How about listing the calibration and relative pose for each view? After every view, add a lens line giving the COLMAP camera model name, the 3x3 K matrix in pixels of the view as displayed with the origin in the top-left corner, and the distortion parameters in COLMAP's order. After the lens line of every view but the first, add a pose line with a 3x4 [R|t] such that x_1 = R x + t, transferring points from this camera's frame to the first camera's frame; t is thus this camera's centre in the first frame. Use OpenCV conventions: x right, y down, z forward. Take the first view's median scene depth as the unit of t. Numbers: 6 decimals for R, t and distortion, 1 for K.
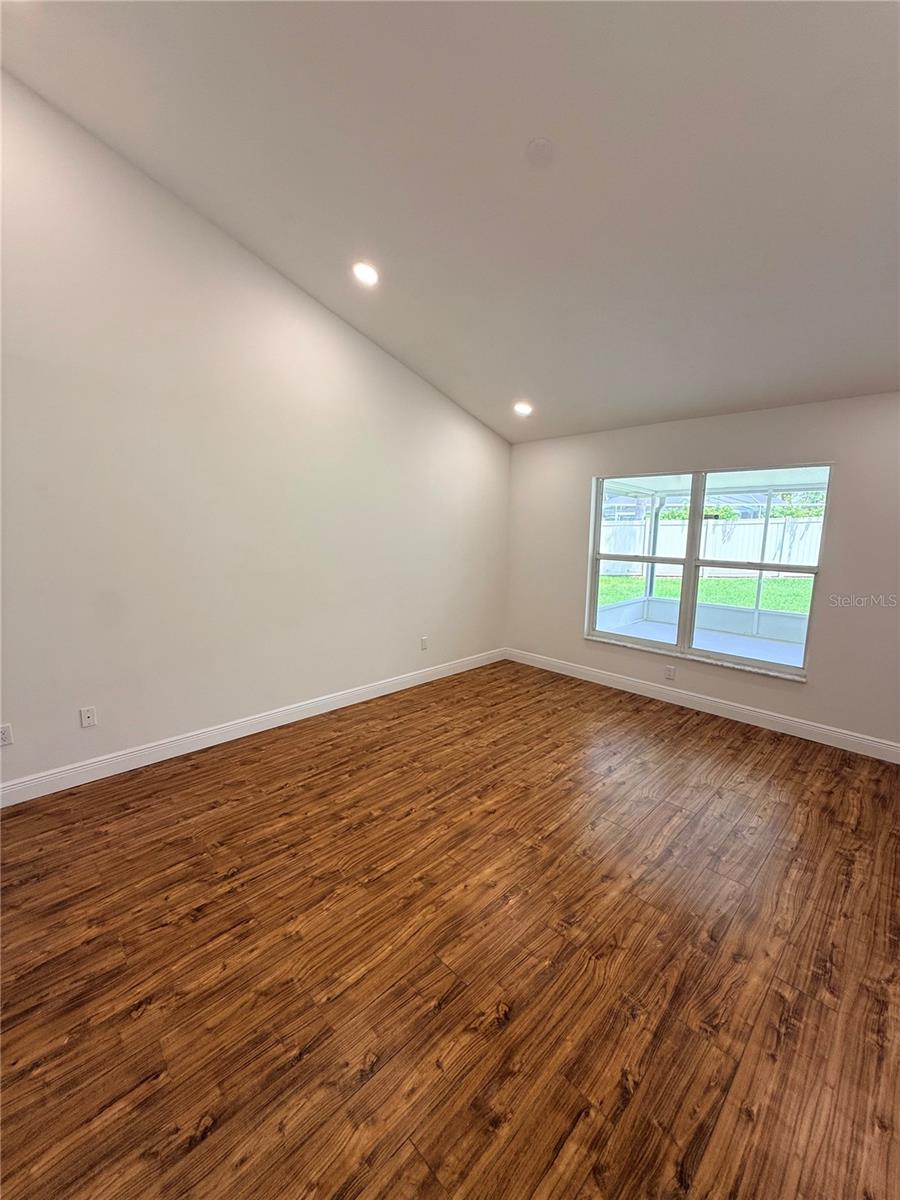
lens RADIAL K [[483.3, 0, 448.1], [0, 483.3, 601.2], [0, 0, 1]] dist [-0.006248, 0.000569]
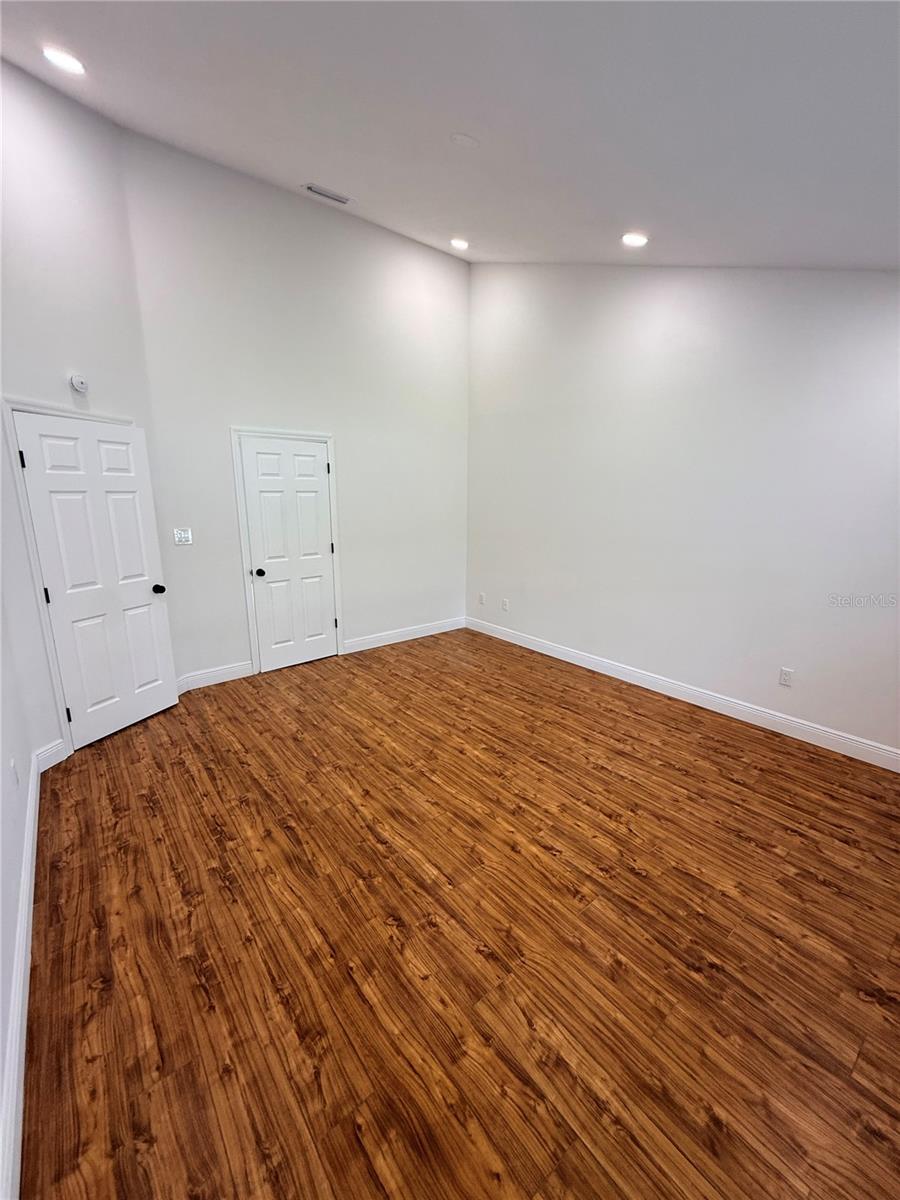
lens RADIAL K [[483.3, 0, 452.6], [0, 483.3, 599.3], [0, 0, 1]] dist [-0.006248, 0.000569]
pose [[-0.093249, 0.213275, -0.972532, 1.062925], [-0.162429, 0.960443, 0.226198, -0.163820], [0.982304, 0.179060, -0.054918, 0.905468]]
